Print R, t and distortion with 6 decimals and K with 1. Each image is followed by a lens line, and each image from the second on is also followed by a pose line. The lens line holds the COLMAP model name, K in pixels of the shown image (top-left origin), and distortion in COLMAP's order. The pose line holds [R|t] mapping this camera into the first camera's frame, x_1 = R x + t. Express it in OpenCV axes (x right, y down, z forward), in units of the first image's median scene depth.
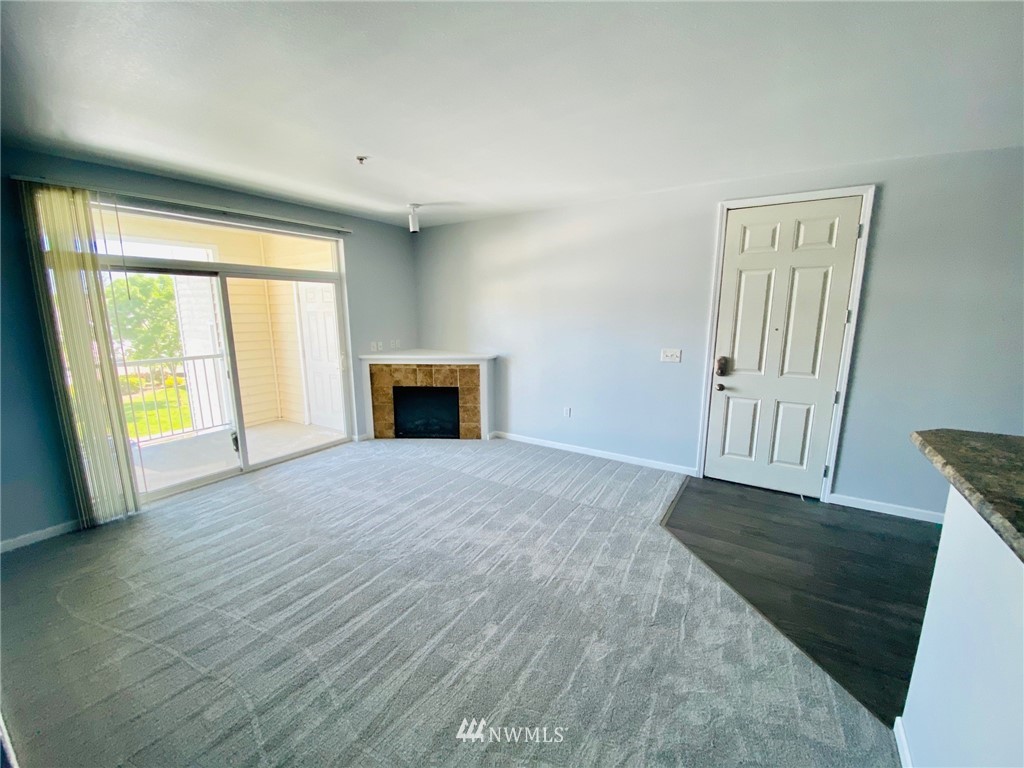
lens RADIAL K [[418.9, 0, 512.0], [0, 418.9, 384.0], [0, 0, 1]] dist [-0.000745, -0.000103]
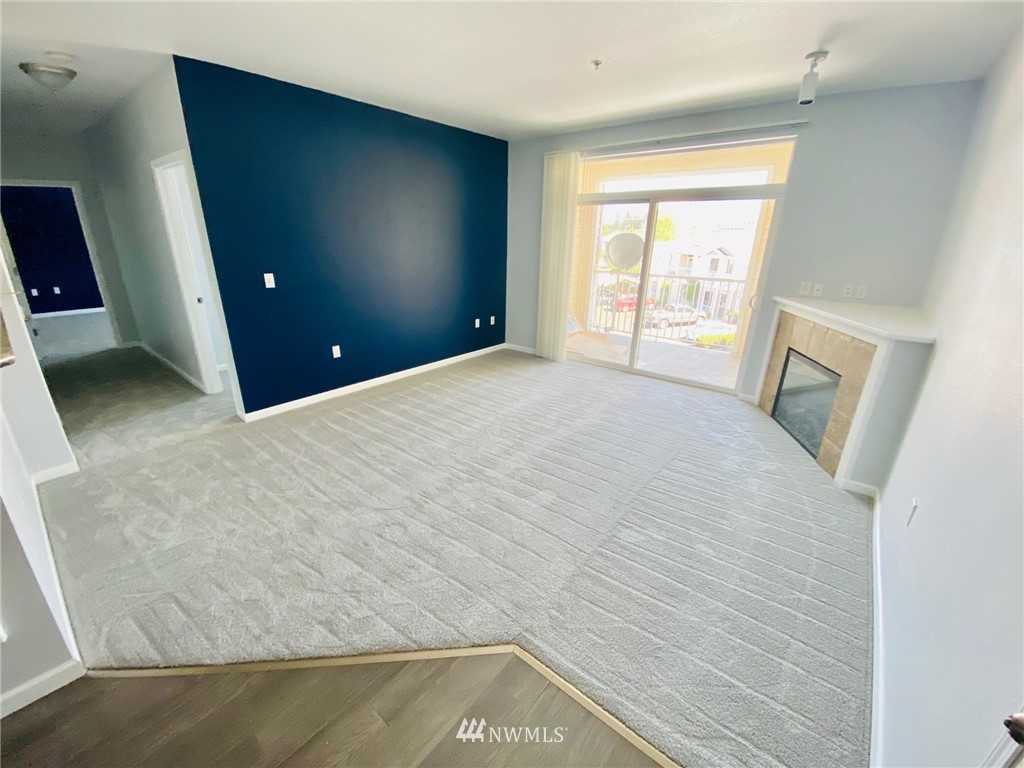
lens RADIAL K [[418.9, 0, 512.0], [0, 418.9, 384.0], [0, 0, 1]] dist [-0.000745, -0.000103]
pose [[-0.118160, 0.333433, -0.935340, 0.596179], [-0.187245, 0.917559, 0.350749, -0.129045], [0.975181, 0.216582, -0.045985, 0.775871]]
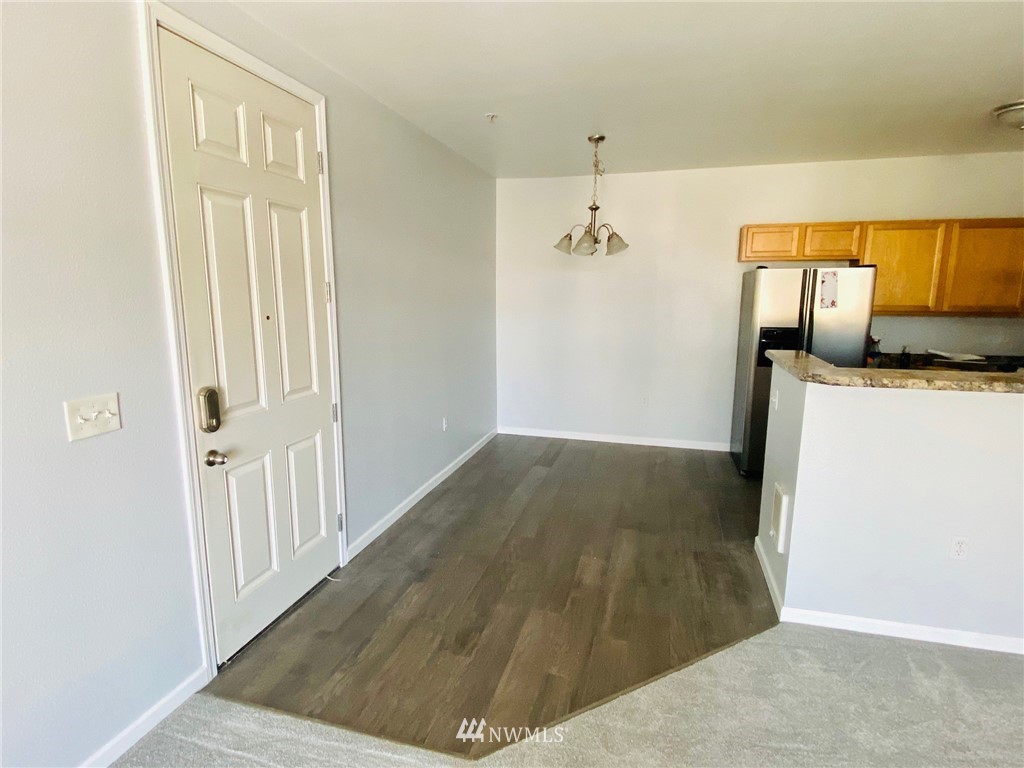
lens RADIAL K [[537.2, 0, 512.0], [0, 537.2, 384.0], [0, 0, 1]] dist [-0.000676, -0.000128]
pose [[-0.289517, -0.159221, 0.943837, -0.105299], [0.164538, 0.963111, 0.212943, -0.132524], [-0.942925, 0.216947, -0.252639, 0.831040]]
